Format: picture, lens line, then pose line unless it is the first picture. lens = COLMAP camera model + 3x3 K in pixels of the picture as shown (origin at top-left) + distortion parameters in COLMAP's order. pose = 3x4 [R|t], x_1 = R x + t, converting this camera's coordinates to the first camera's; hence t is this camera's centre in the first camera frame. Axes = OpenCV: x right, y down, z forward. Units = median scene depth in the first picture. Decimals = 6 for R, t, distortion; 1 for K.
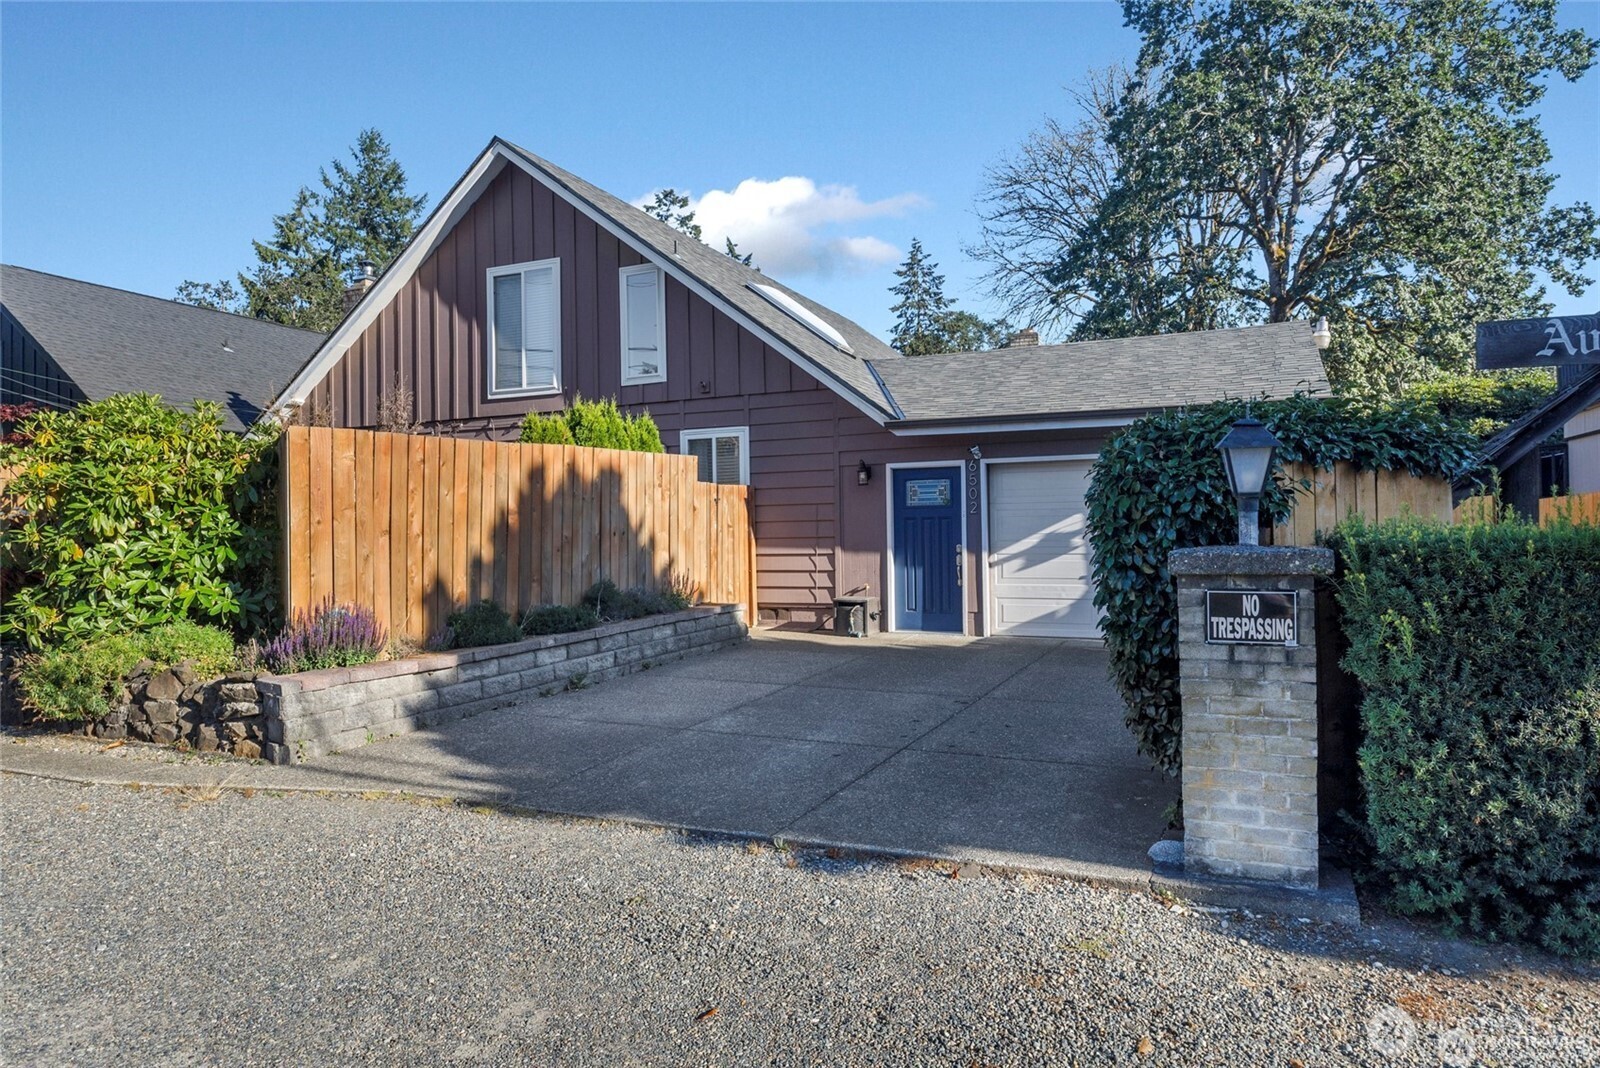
lens RADIAL K [[1001.8, 0, 797.7], [0, 1001.8, 527.1], [0, 0, 1]] dist [-0.014755, 0.026841]
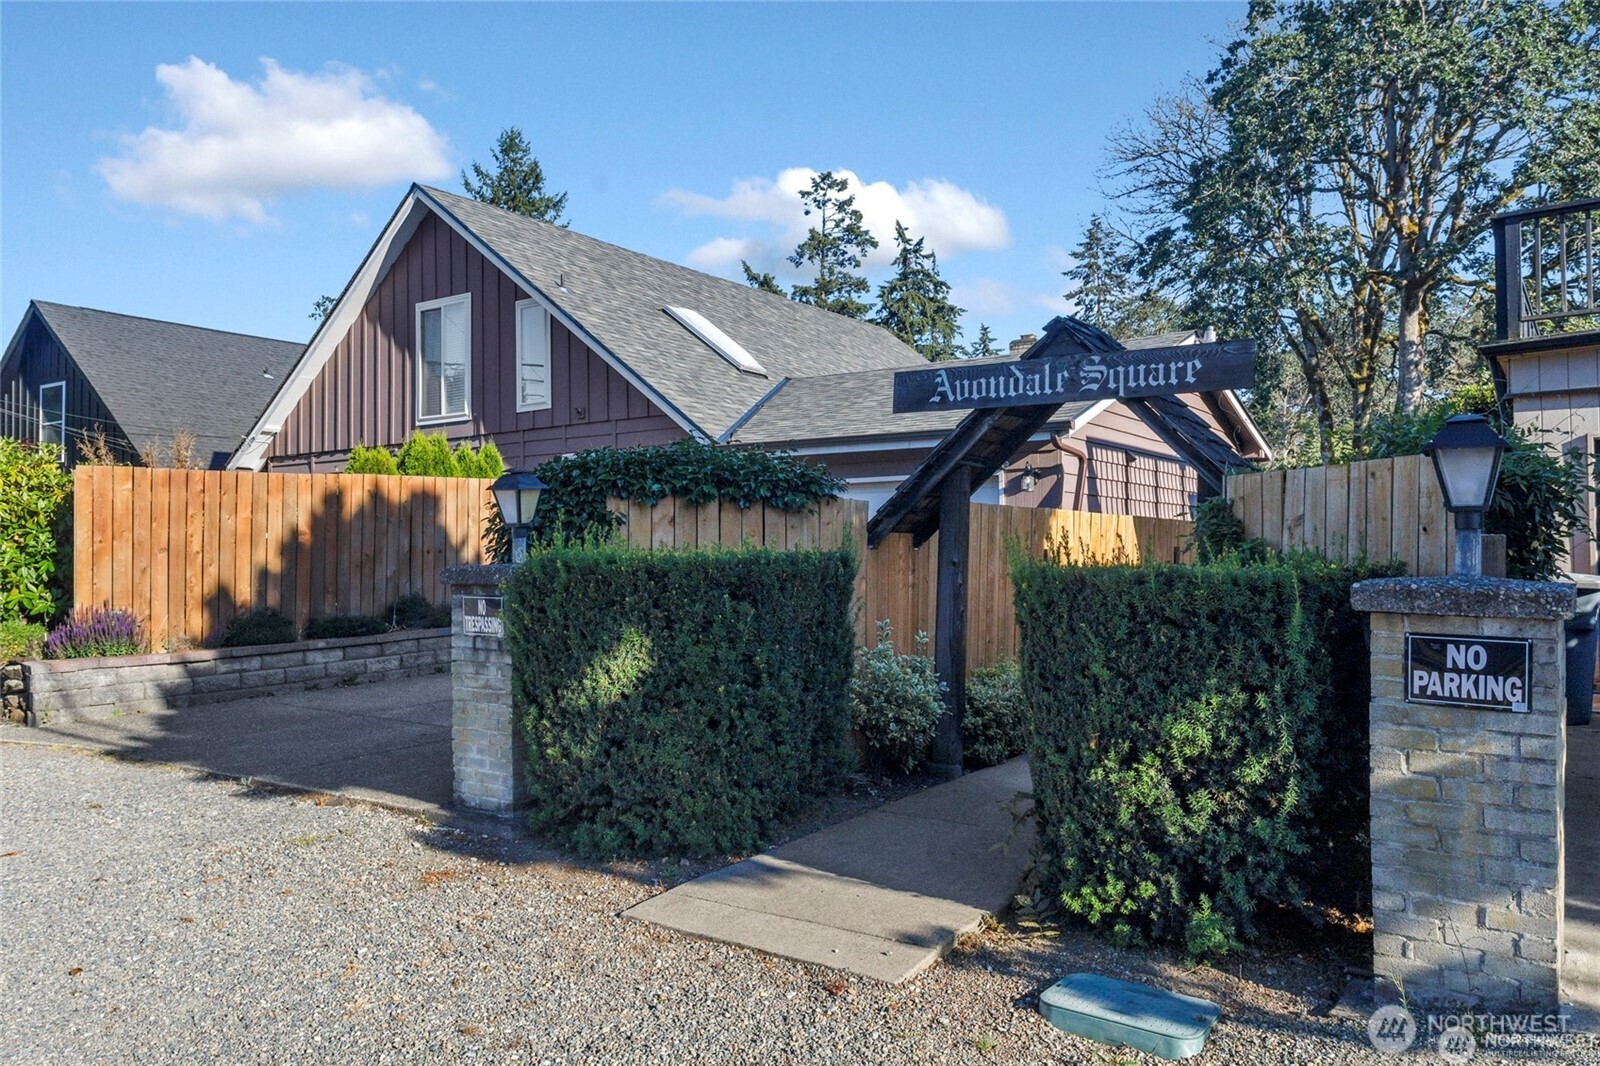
lens RADIAL K [[1140.0, 0, 800.0], [0, 1140.0, 533.0], [0, 0, 1]] dist [0.003397, 0.002026]
pose [[0.982493, 0.001794, -0.186290, 0.503277], [-0.003707, 0.999944, -0.009922, -0.003767], [0.186262, 0.010438, 0.982445, -0.190224]]
